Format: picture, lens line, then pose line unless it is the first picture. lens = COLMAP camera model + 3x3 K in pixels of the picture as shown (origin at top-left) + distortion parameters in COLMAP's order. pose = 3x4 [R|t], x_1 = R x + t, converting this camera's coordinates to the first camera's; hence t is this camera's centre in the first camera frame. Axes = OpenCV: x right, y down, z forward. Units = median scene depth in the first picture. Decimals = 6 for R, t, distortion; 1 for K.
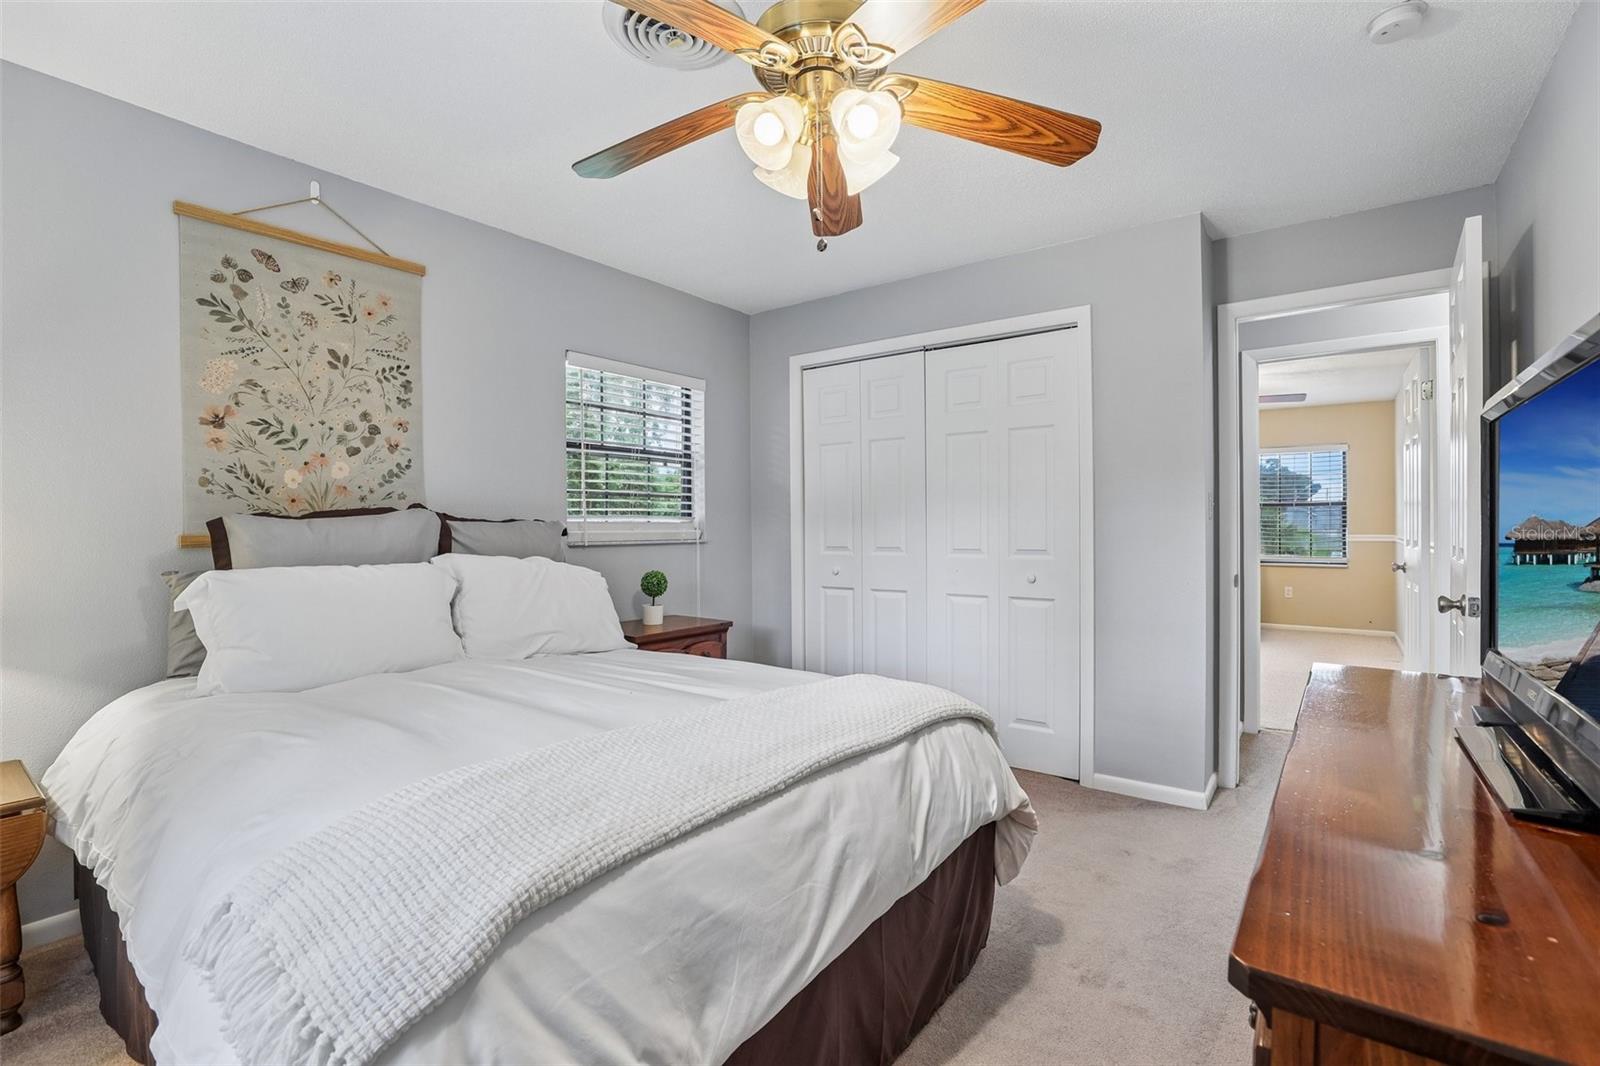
lens RADIAL K [[725.9, 0, 837.8], [0, 725.9, 528.4], [0, 0, 1]] dist [-0.028415, 0.000093]
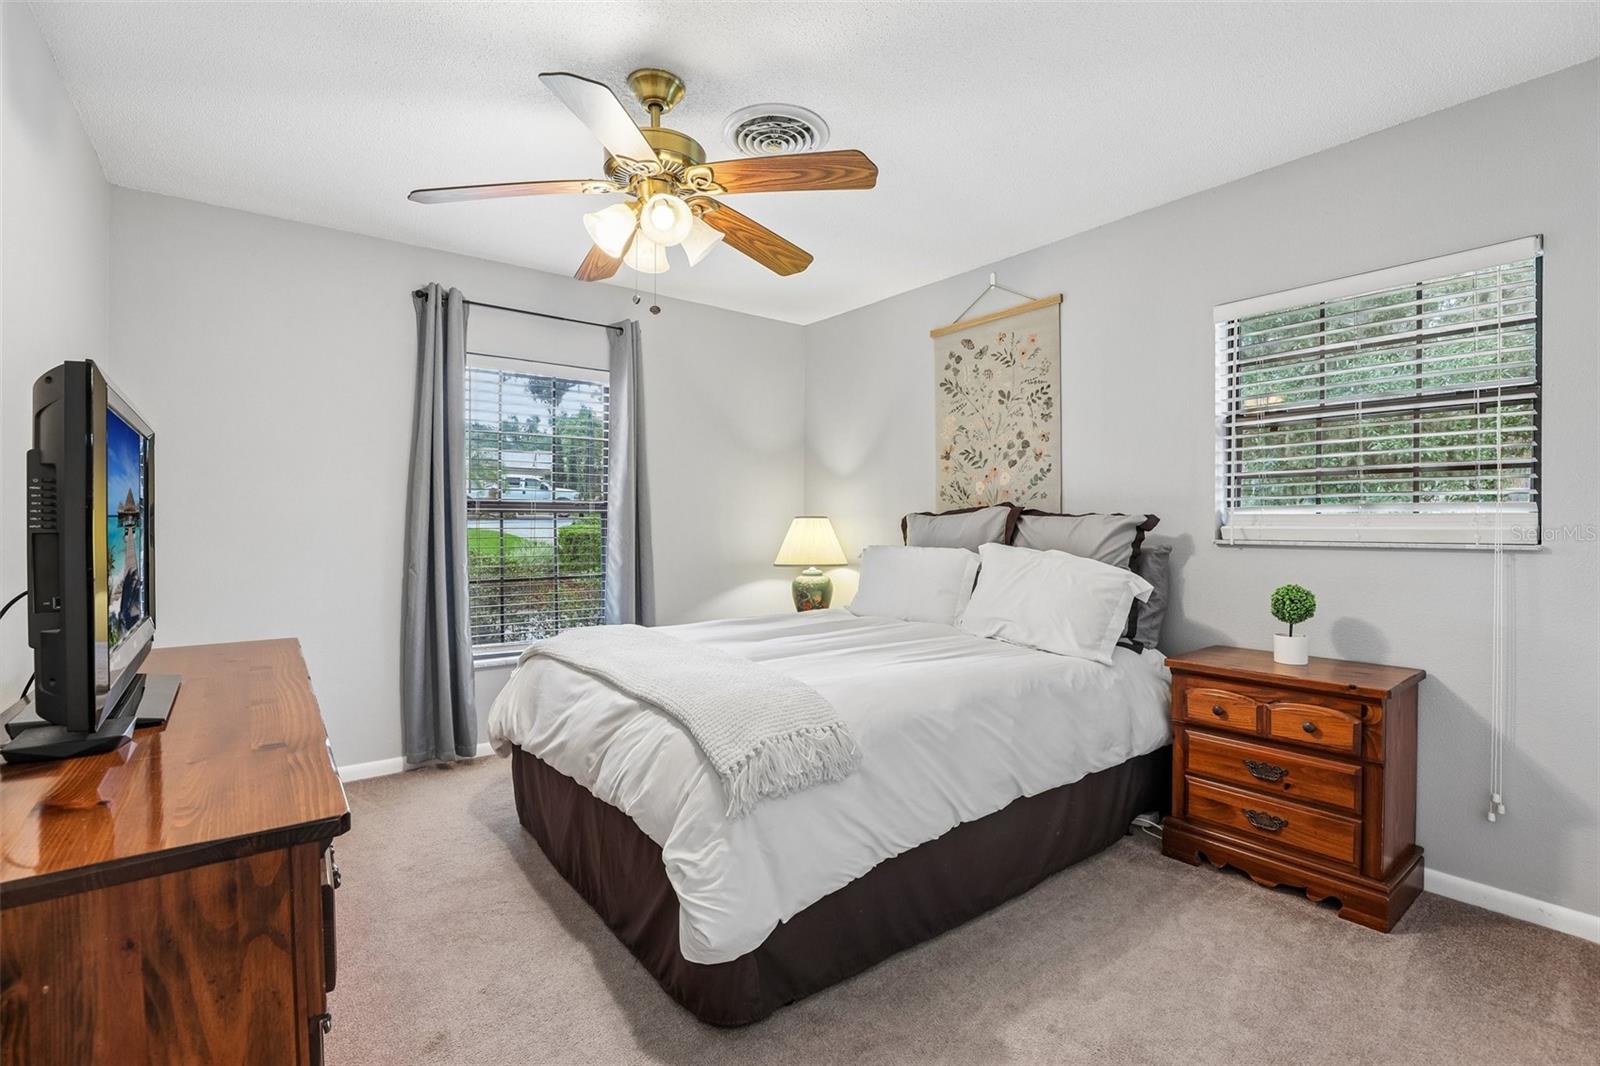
lens RADIAL K [[725.9, 0, 763.3], [0, 725.9, 531.4], [0, 0, 1]] dist [-0.028415, 0.000093]
pose [[-0.327860, 0.012253, -0.944647, 0.732980], [-0.002928, 0.999898, 0.013986, -0.000441], [0.944722, 0.007352, -0.327790, 1.015590]]
